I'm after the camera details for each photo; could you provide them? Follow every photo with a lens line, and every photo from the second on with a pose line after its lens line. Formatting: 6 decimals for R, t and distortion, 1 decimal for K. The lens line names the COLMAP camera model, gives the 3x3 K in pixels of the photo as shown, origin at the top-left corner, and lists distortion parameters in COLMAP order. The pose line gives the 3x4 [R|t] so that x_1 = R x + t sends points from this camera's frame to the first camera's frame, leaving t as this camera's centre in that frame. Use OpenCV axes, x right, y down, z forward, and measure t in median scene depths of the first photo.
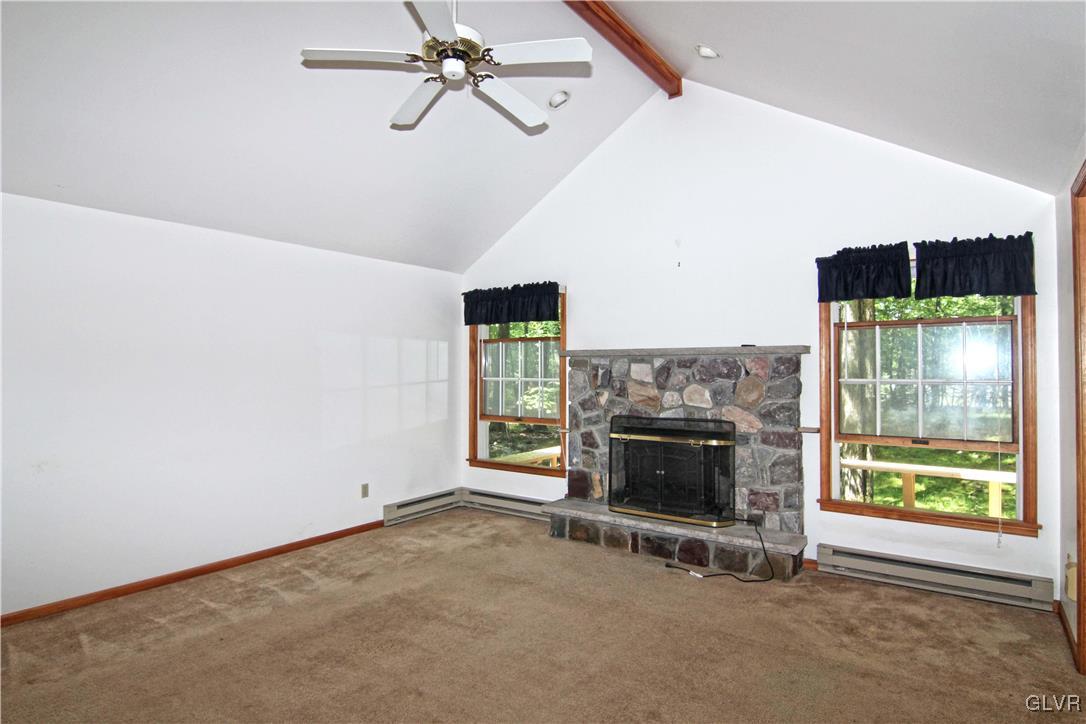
lens RADIAL K [[602.5, 0, 543.0], [0, 602.5, 362.0], [0, 0, 1]] dist [-0.003203, -0.001241]
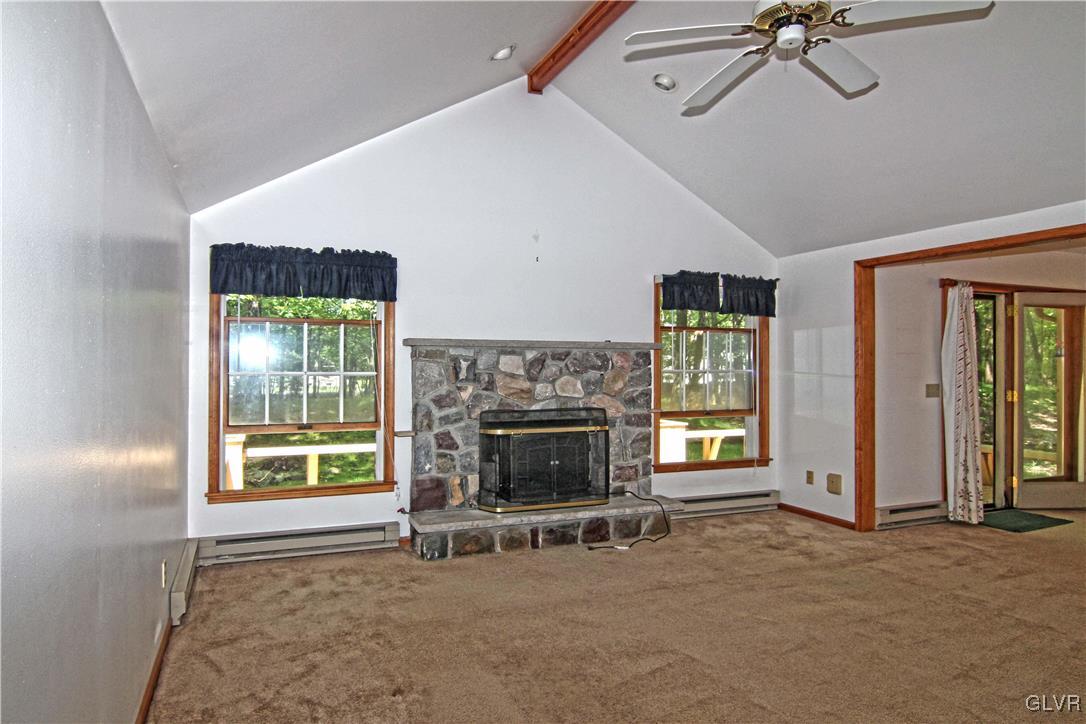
lens RADIAL K [[584.3, 0, 543.0], [0, 584.3, 362.0], [0, 0, 1]] dist [-0.010527, -0.000682]
pose [[0.563709, 0.003497, 0.825966, -0.605564], [-0.015311, 0.999863, 0.006216, 0.006720], [-0.825832, -0.016150, 0.563685, 0.444142]]
